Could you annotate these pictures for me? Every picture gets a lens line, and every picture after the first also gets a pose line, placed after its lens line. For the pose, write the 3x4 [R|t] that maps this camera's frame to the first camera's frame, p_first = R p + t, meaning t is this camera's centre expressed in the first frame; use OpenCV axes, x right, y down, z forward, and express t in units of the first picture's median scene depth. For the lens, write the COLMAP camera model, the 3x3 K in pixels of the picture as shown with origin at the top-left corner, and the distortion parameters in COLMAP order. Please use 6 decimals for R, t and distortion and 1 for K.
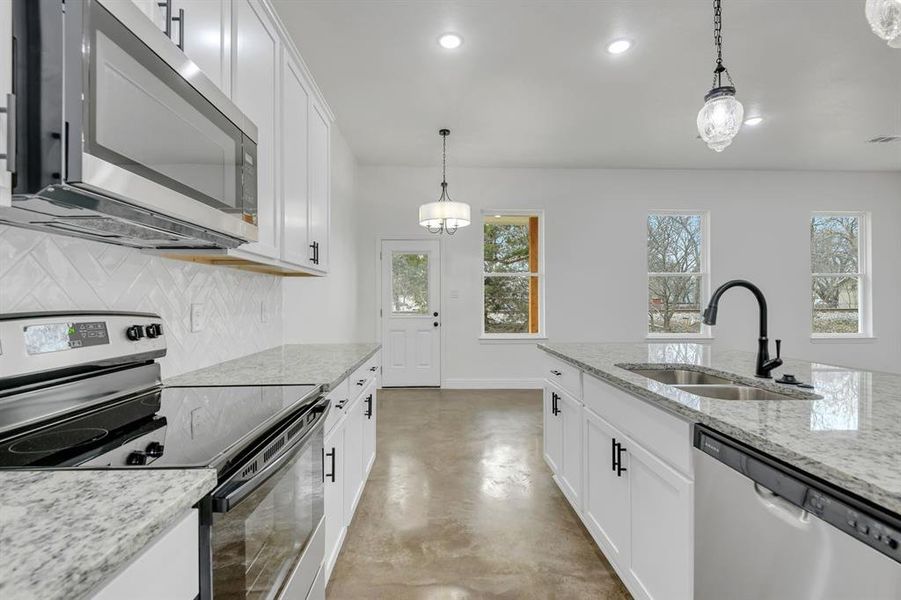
lens RADIAL K [[423.0, 0, 450.5], [0, 423.0, 300.0], [0, 0, 1]] dist [0.025591, -0.018565]
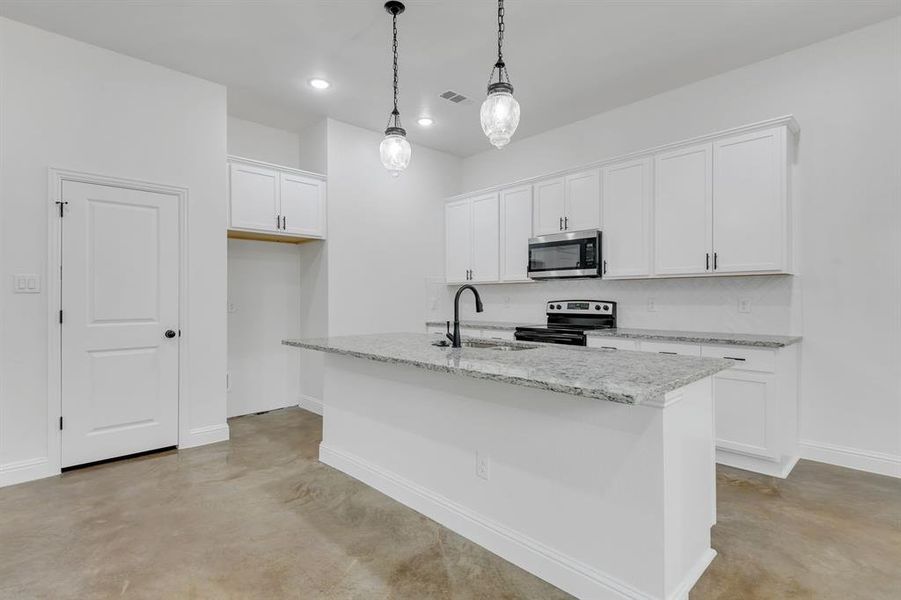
lens RADIAL K [[443.8, 0, 439.0], [0, 443.8, 297.1], [0, 0, 1]] dist [0.019299, -0.000460]
pose [[-0.750224, 0.005318, -0.661162, 0.660435], [0.006706, 0.999977, 0.000434, 0.000555], [0.661149, -0.004108, -0.750243, 0.804176]]
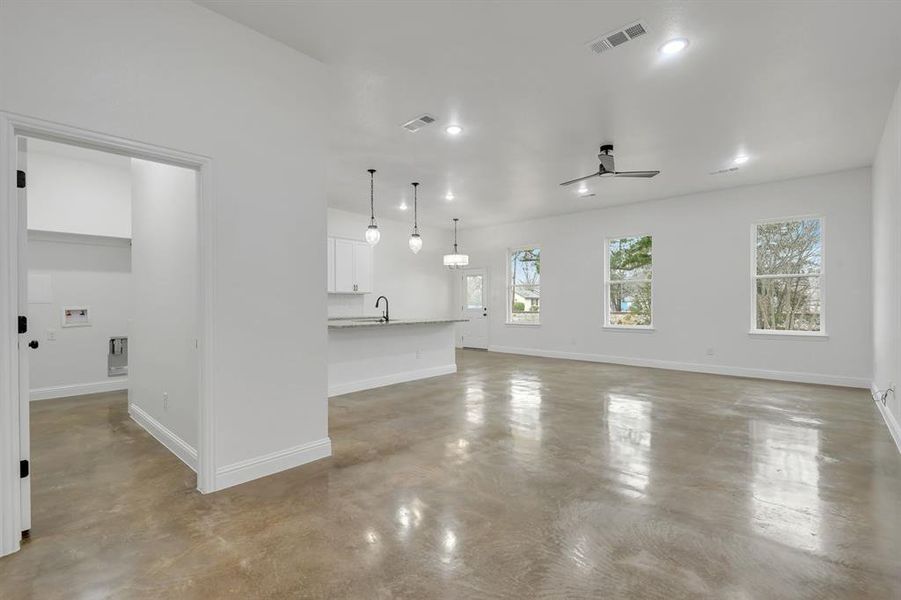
lens RADIAL K [[416.0, 0, 447.7], [0, 416.0, 308.3], [0, 0, 1]] dist [-0.000560, -0.000448]
pose [[0.708683, 0.014376, -0.705380, 1.377201], [-0.001984, 0.999829, 0.018383, -0.001984], [0.705524, -0.011629, 0.708591, -0.458535]]
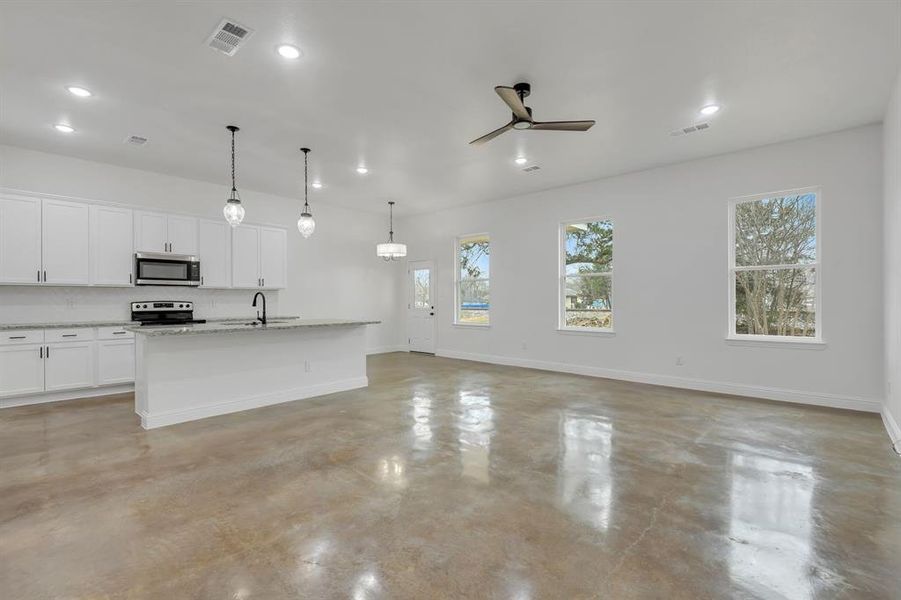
lens RADIAL K [[412.6, 0, 454.1], [0, 412.6, 303.5], [0, 0, 1]] dist [0.002791, -0.000489]
pose [[0.714638, 0.010735, -0.699412, 1.361650], [-0.001844, 0.999908, 0.013463, -0.001853], [0.699492, -0.008331, 0.714592, -0.040898]]
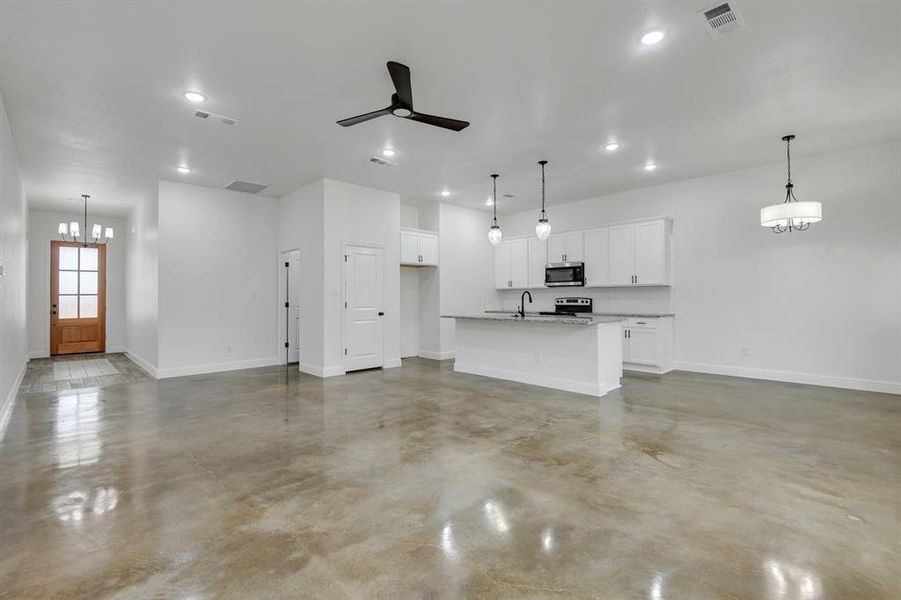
lens RADIAL K [[405.8, 0, 435.8], [0, 405.8, 292.6], [0, 0, 1]] dist [0.000525, -0.000344]
pose [[-0.762108, 0.001698, -0.647447, 1.324003], [0.009889, 0.999910, -0.009018, -0.002124], [0.647374, -0.013275, -0.762057, 1.201059]]
